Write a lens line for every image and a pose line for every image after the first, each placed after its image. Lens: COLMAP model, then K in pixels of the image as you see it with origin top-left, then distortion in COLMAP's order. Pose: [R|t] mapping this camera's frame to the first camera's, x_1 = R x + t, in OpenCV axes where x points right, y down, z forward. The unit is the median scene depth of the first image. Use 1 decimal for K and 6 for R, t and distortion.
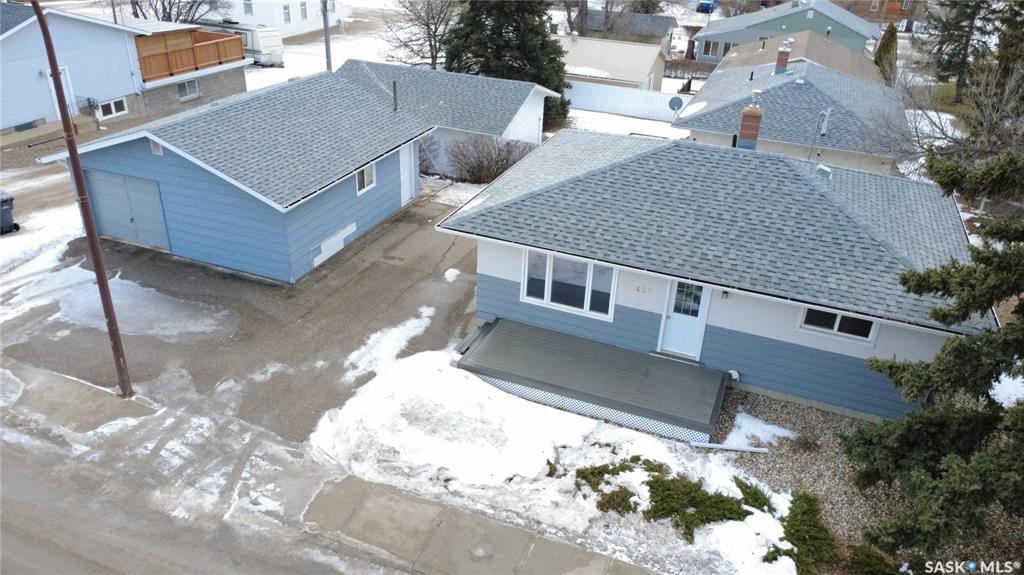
lens RADIAL K [[744.1, 0, 509.4], [0, 744.1, 289.8], [0, 0, 1]] dist [0.000189, -0.002369]
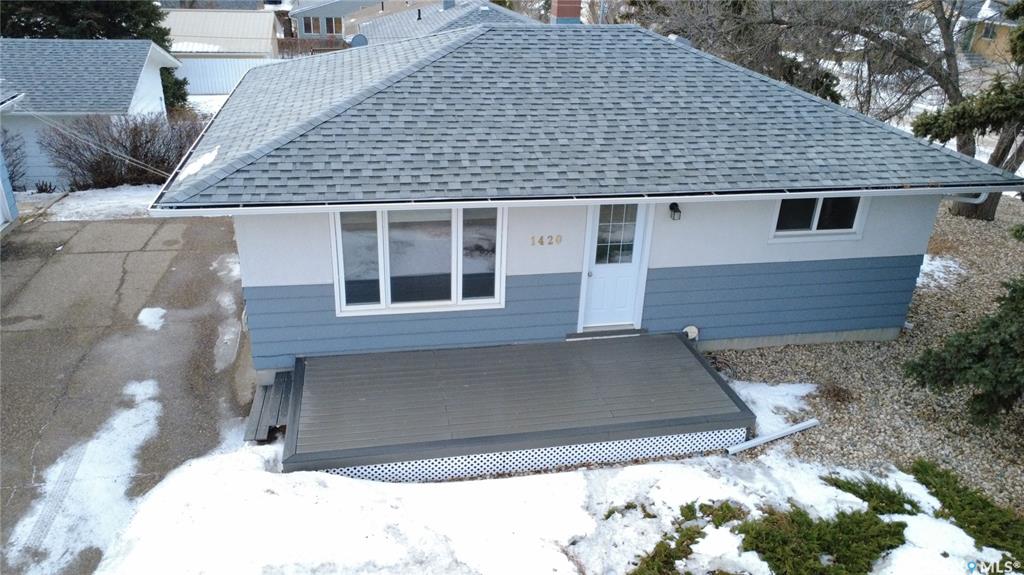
lens RADIAL K [[744.1, 0, 509.0], [0, 744.1, 289.5], [0, 0, 1]] dist [0.000189, -0.002369]
pose [[0.838219, -0.244963, 0.487219, -0.170699], [0.255414, 0.965731, 0.046129, 0.002943], [-0.481822, 0.085776, 0.872061, 0.530517]]
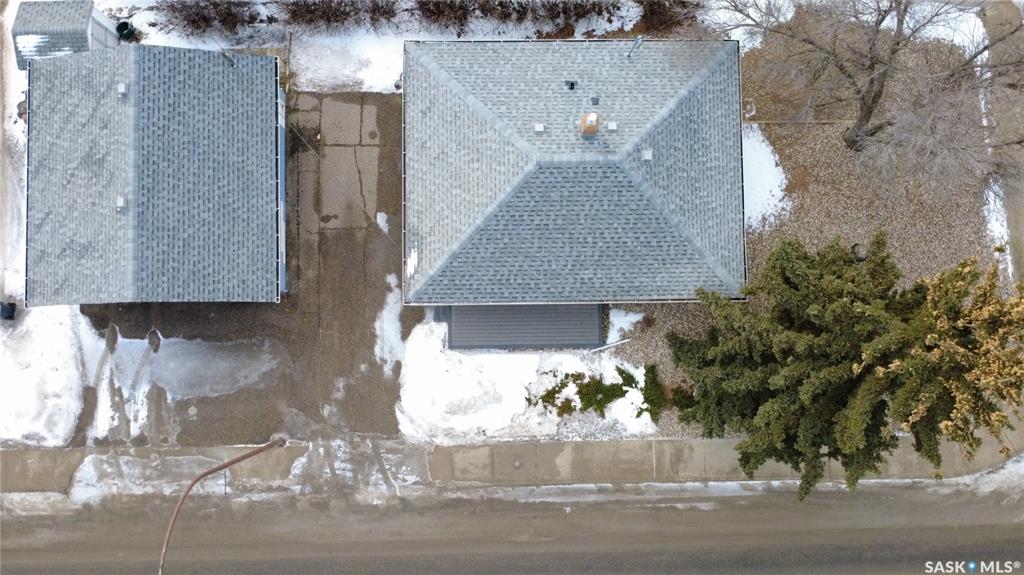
lens RADIAL K [[744.1, 0, 510.1], [0, 744.1, 287.7], [0, 0, 1]] dist [0.000189, -0.002369]
pose [[0.921527, -0.388311, -0.001735, 0.120979], [0.202947, 0.477808, 0.854700, -1.465931], [-0.331061, -0.787981, 0.519119, 0.225867]]
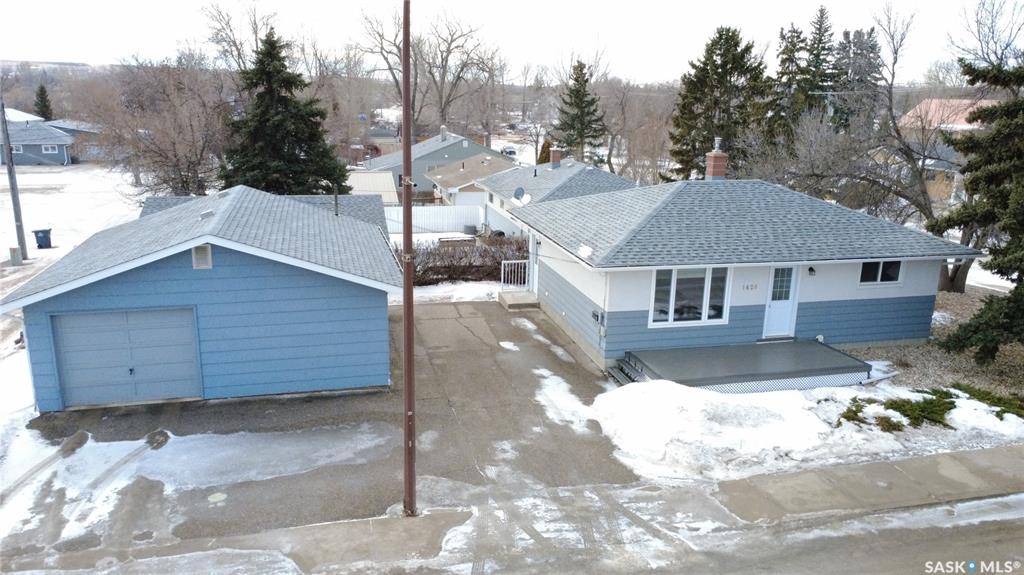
lens RADIAL K [[744.1, 0, 508.6], [0, 744.1, 292.1], [0, 0, 1]] dist [0.000189, -0.002369]
pose [[0.809063, -0.173096, 0.561653, -0.880784], [0.287176, 0.950226, -0.120828, 0.044036], [-0.512783, 0.259051, 0.818503, 0.246047]]
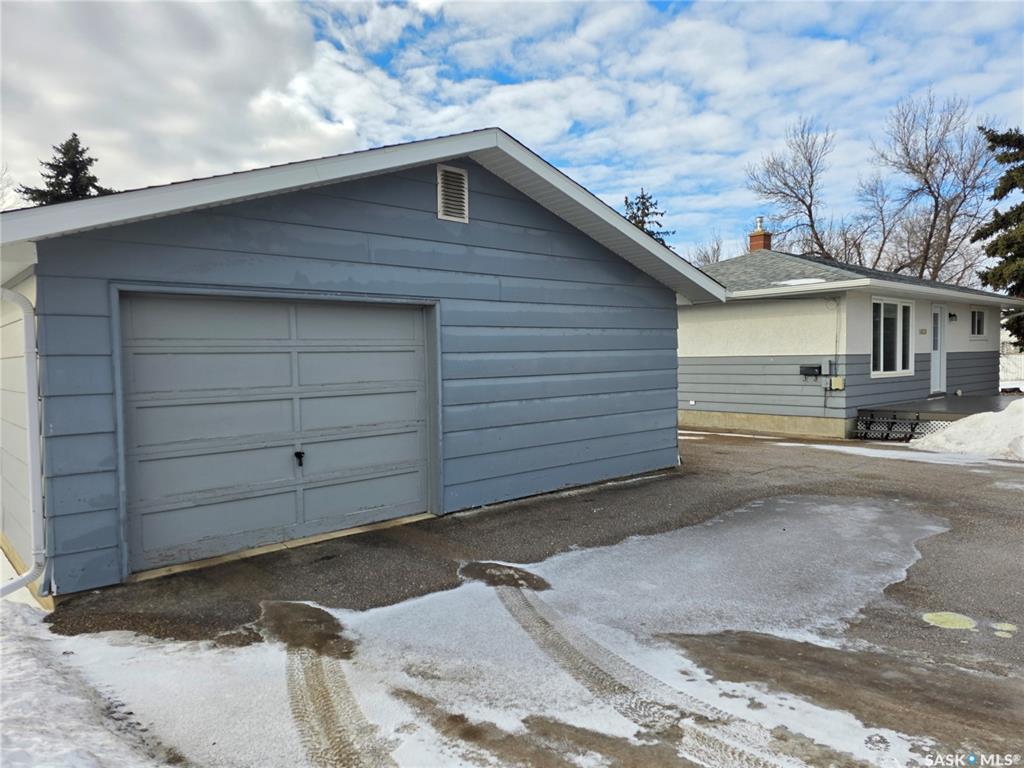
lens RADIAL K [[682.7, 0, 510.3], [0, 682.7, 392.2], [0, 0, 1]] dist [0.043616, -0.017141]
pose [[0.451957, -0.091312, 0.887354, -1.038167], [0.453664, 0.880027, -0.140507, -0.056093], [-0.768065, 0.466064, 0.439159, 1.155721]]
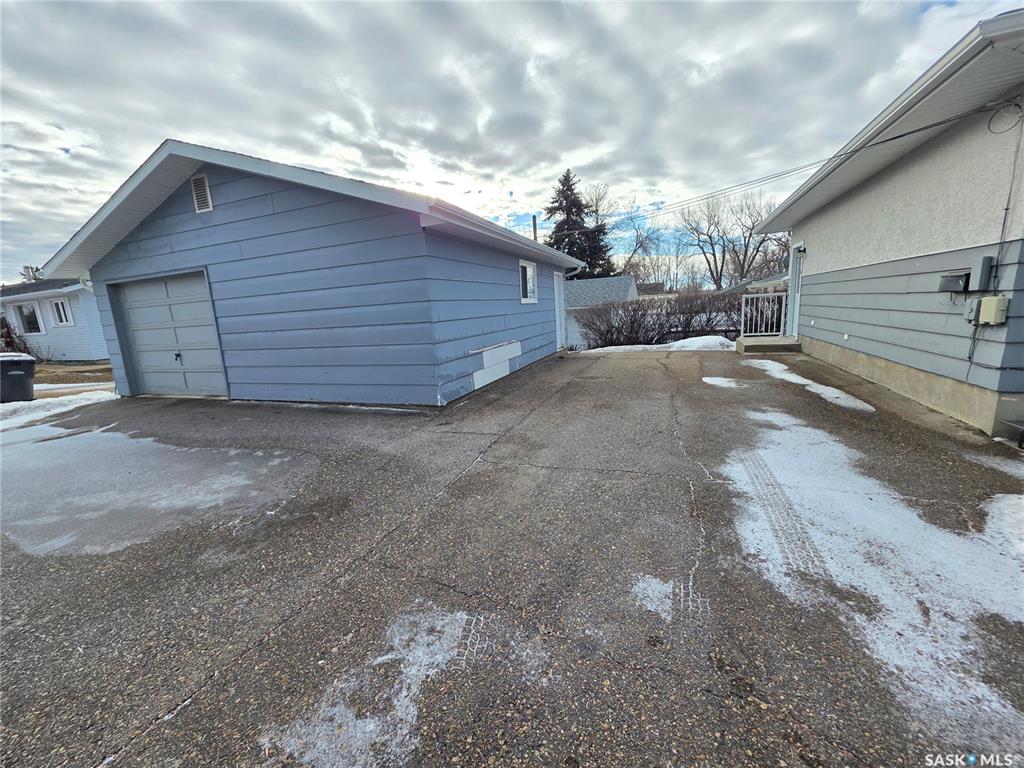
lens RADIAL K [[407.9, 0, 510.2], [0, 407.9, 383.6], [0, 0, 1]] dist [0.000860, 0.000070]
pose [[0.995191, -0.097387, -0.010537, -0.326178], [0.089445, 0.947313, -0.307566, 0.086859], [0.039934, 0.305145, 0.951468, 0.998230]]
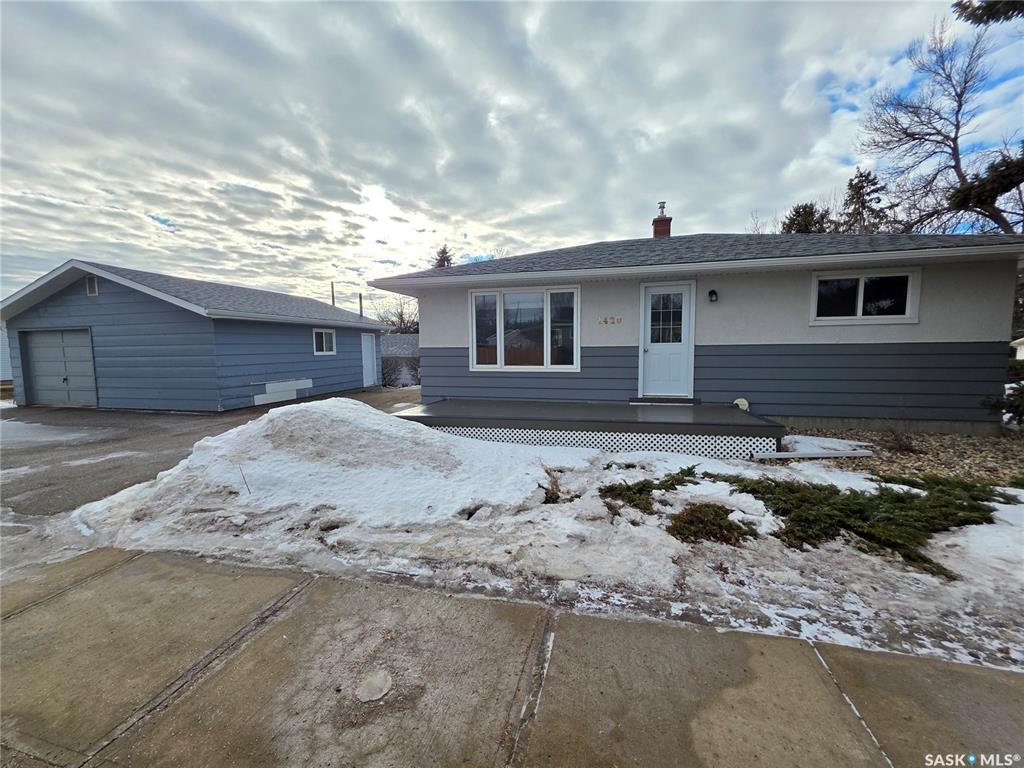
lens RADIAL K [[407.9, 0, 509.9], [0, 407.9, 385.6], [0, 0, 1]] dist [0.000860, 0.000070]
pose [[0.989862, -0.061054, 0.128241, -0.001590], [0.106002, 0.918515, -0.380913, 0.257520], [-0.094535, 0.390645, 0.915675, 0.666578]]
